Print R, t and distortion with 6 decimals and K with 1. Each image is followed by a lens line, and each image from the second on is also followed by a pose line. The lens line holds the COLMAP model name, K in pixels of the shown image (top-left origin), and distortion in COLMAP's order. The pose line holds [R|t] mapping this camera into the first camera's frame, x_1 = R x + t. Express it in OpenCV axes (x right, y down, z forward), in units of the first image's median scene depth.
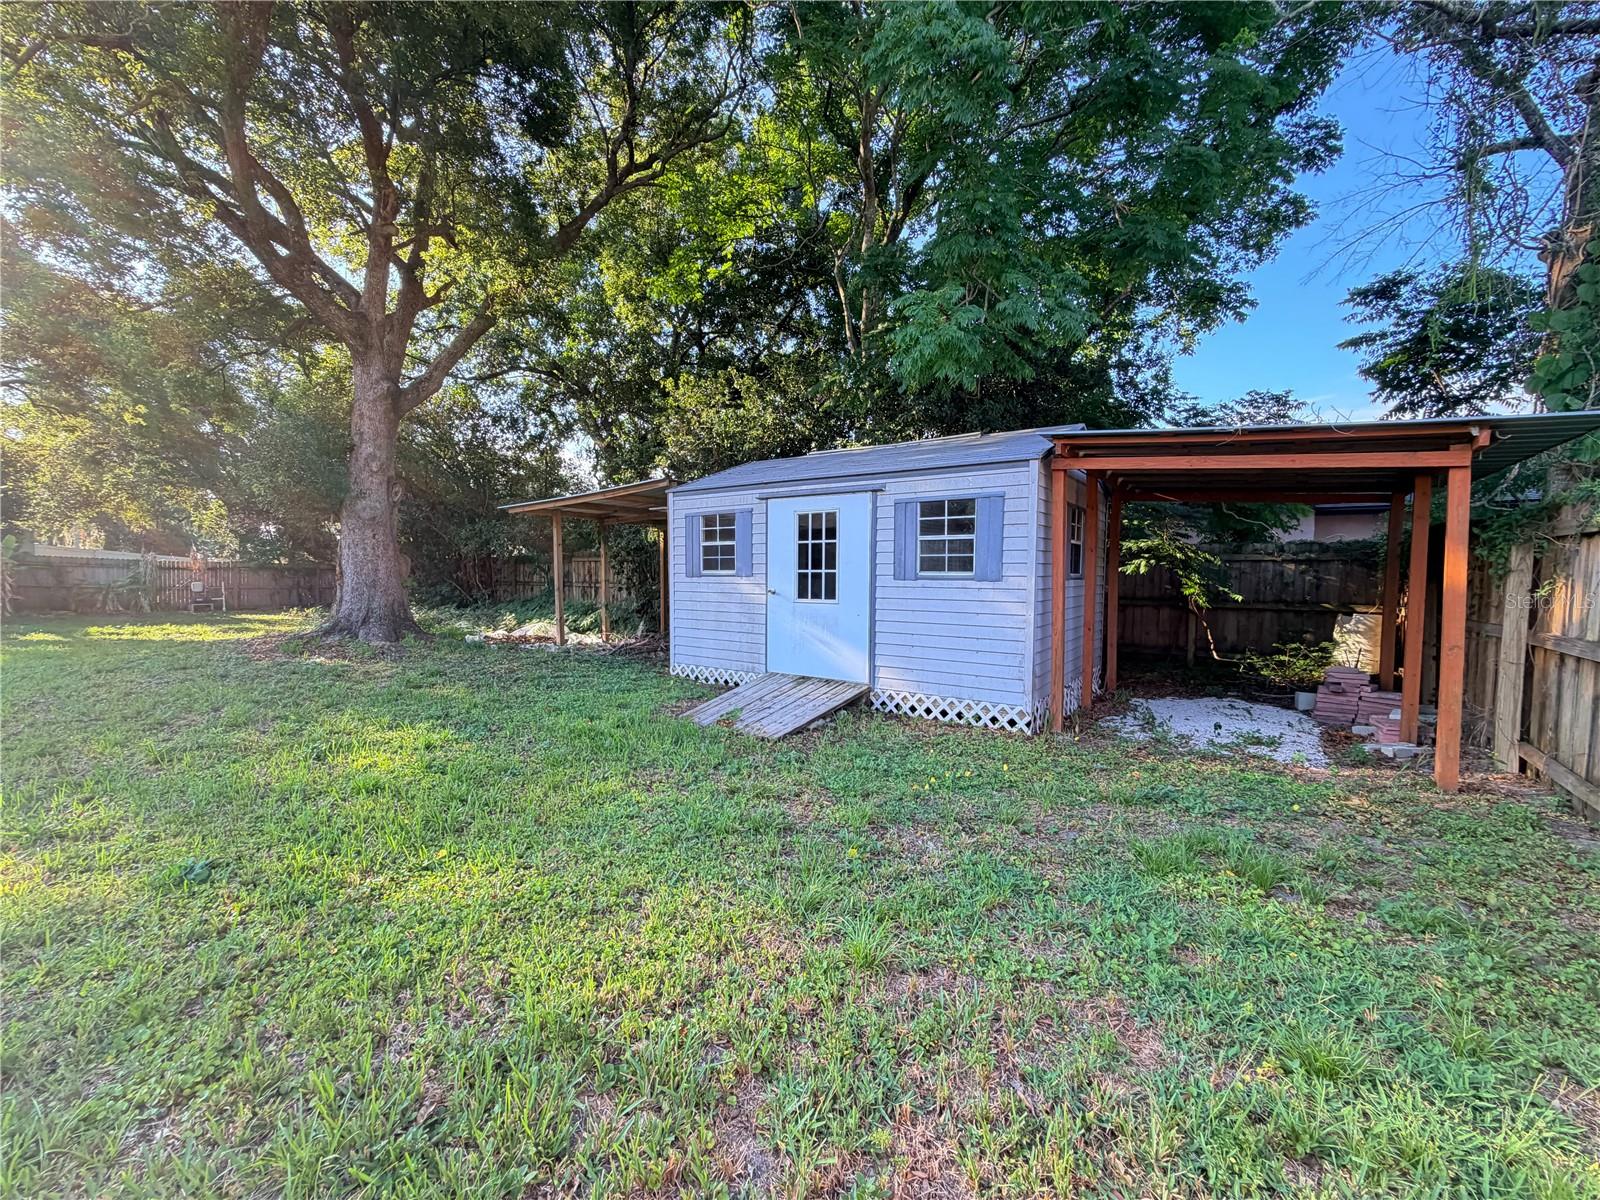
lens RADIAL K [[639.8, 0, 795.7], [0, 639.8, 599.0], [0, 0, 1]] dist [0.000172, 0.000327]
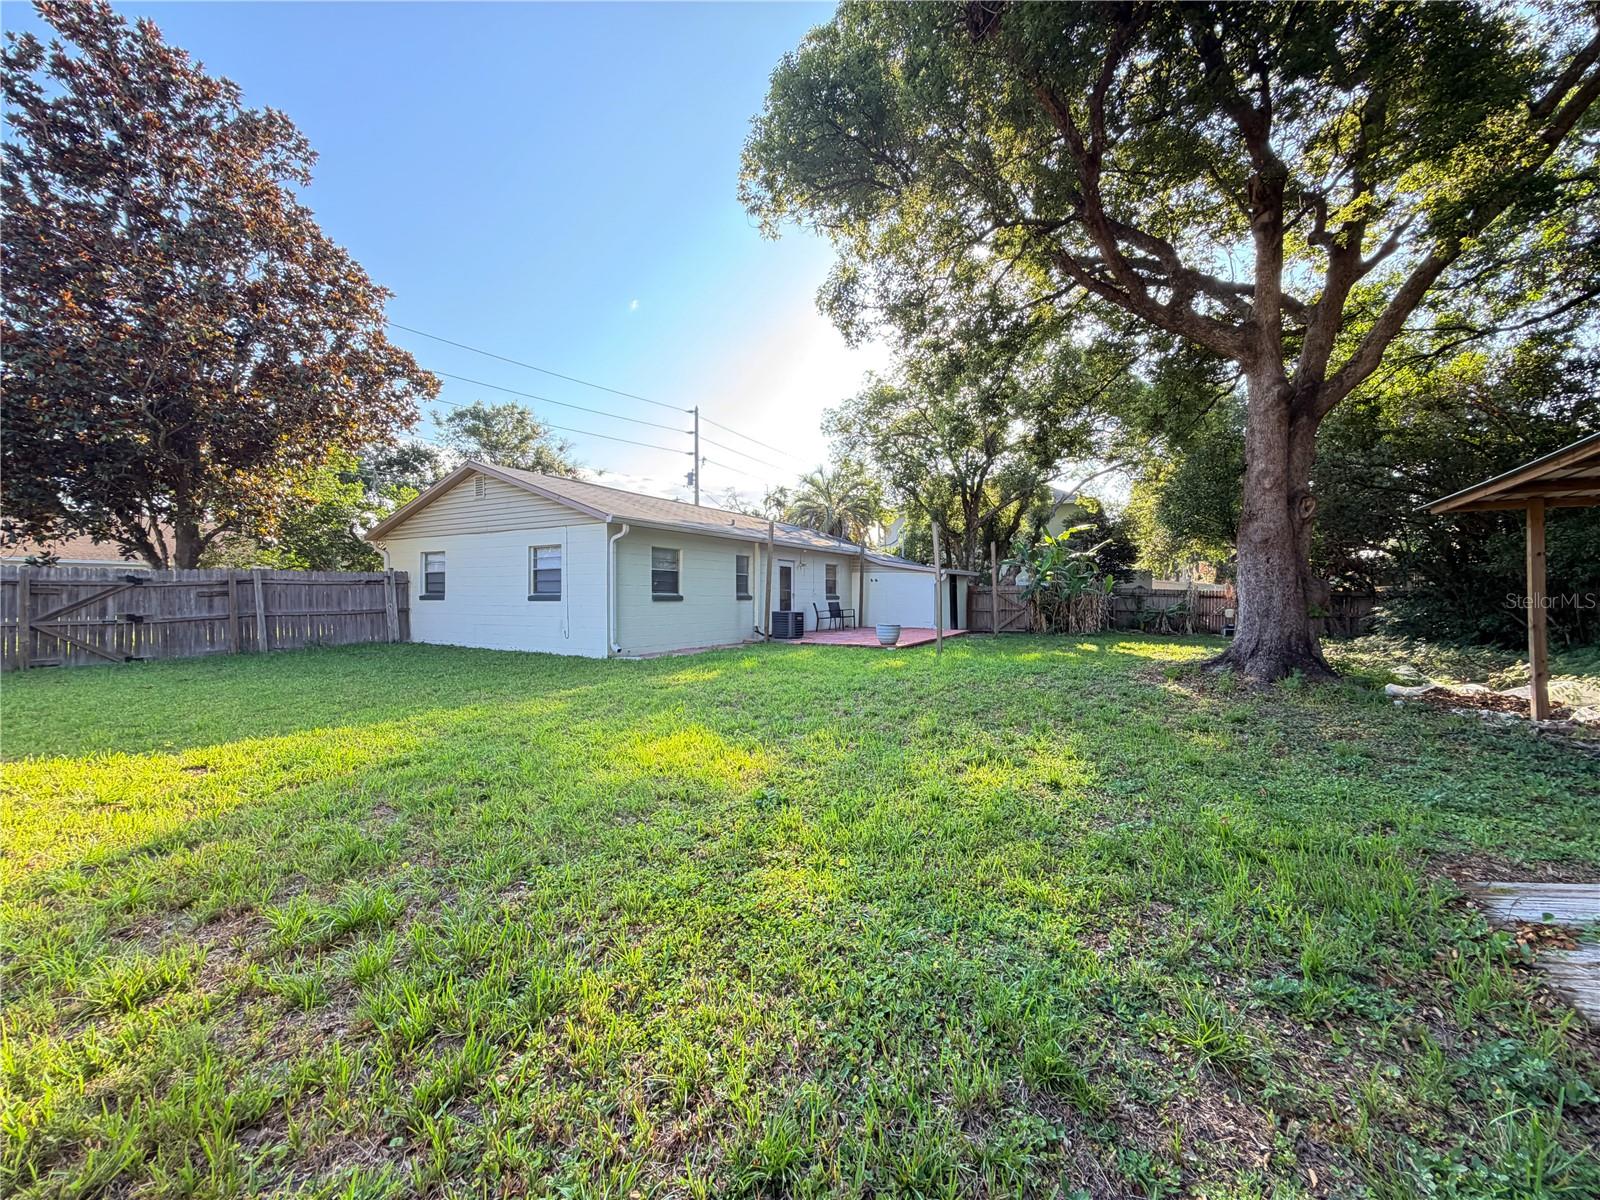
lens RADIAL K [[639.8, 0, 795.7], [0, 639.8, 599.0], [0, 0, 1]] dist [0.000172, 0.000327]
pose [[0.129669, -0.004953, -0.991545, 0.202235], [-0.039177, 0.999181, -0.010114, -0.011791], [0.990783, 0.040157, 0.129369, 0.311768]]
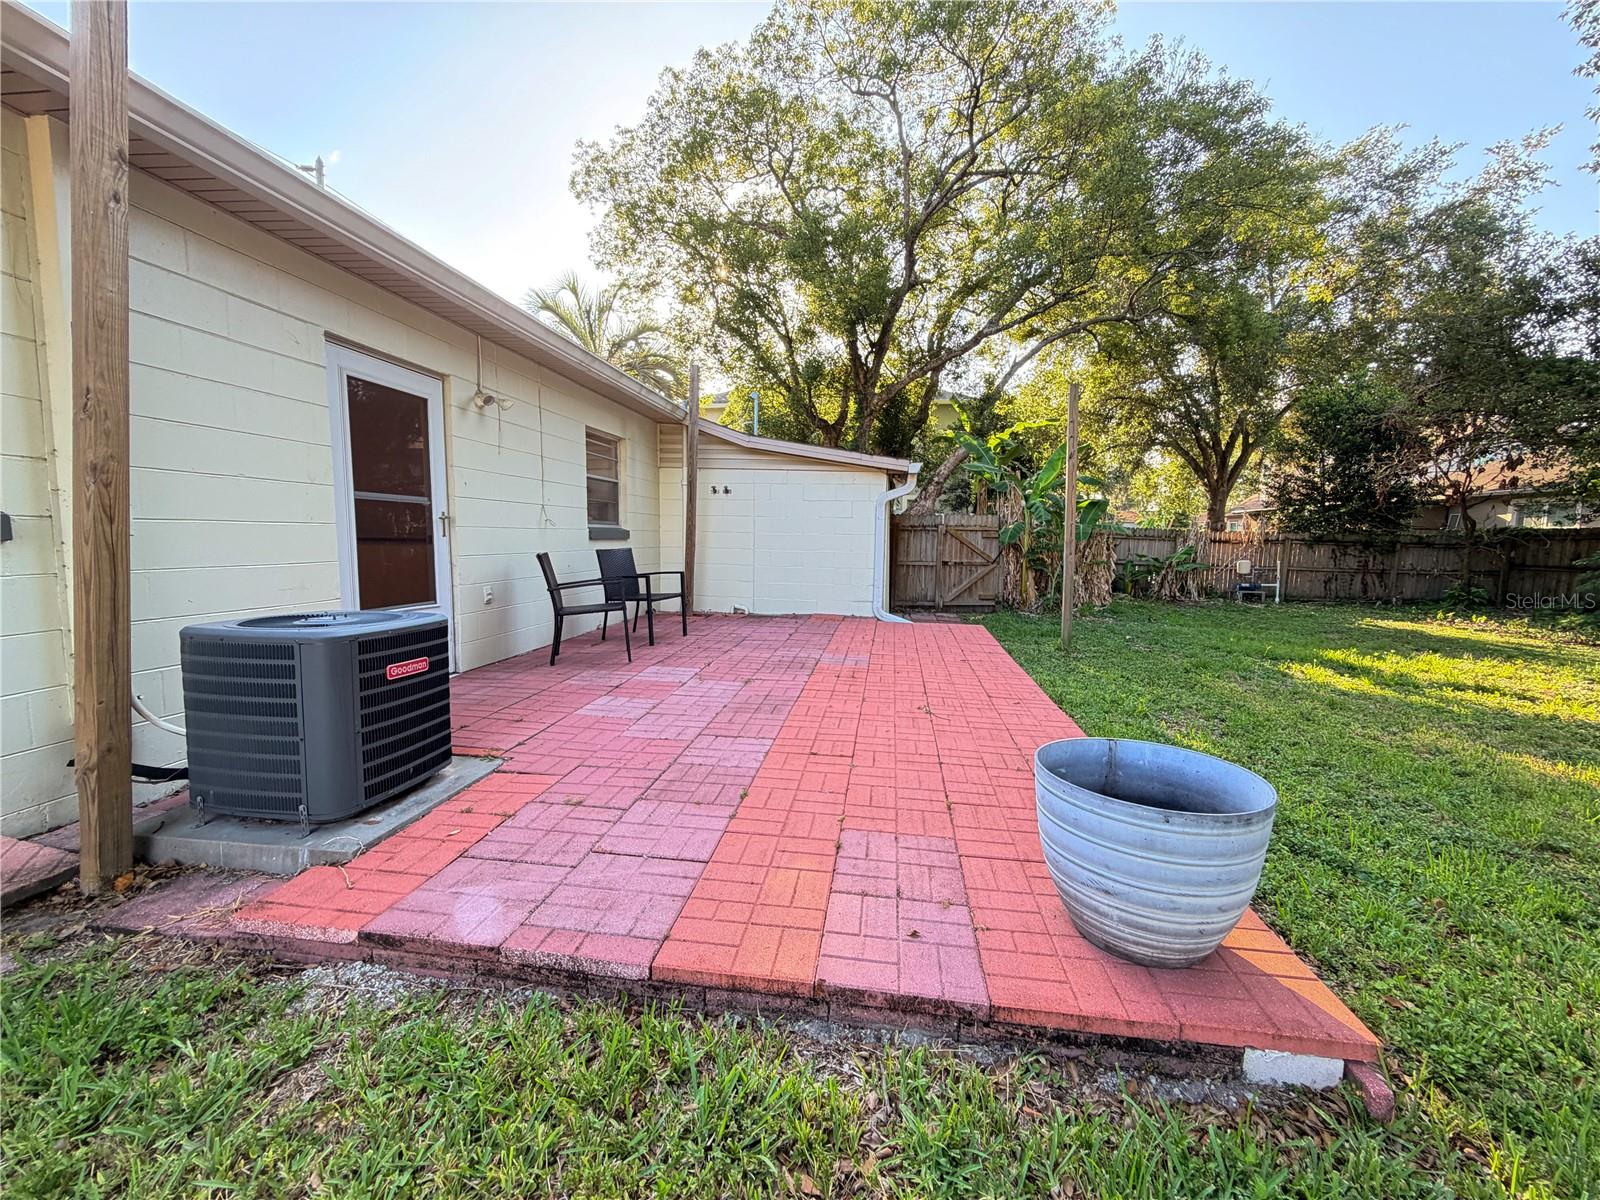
lens RADIAL K [[635.8, 0, 797.0], [0, 635.8, 597.6], [0, 0, 1]] dist [-0.001044, 0.000590]
pose [[0.468500, 0.080829, -0.879758, -1.571981], [-0.041612, 0.996720, 0.069415, -0.039234], [0.882483, 0.004088, 0.470326, 0.635806]]
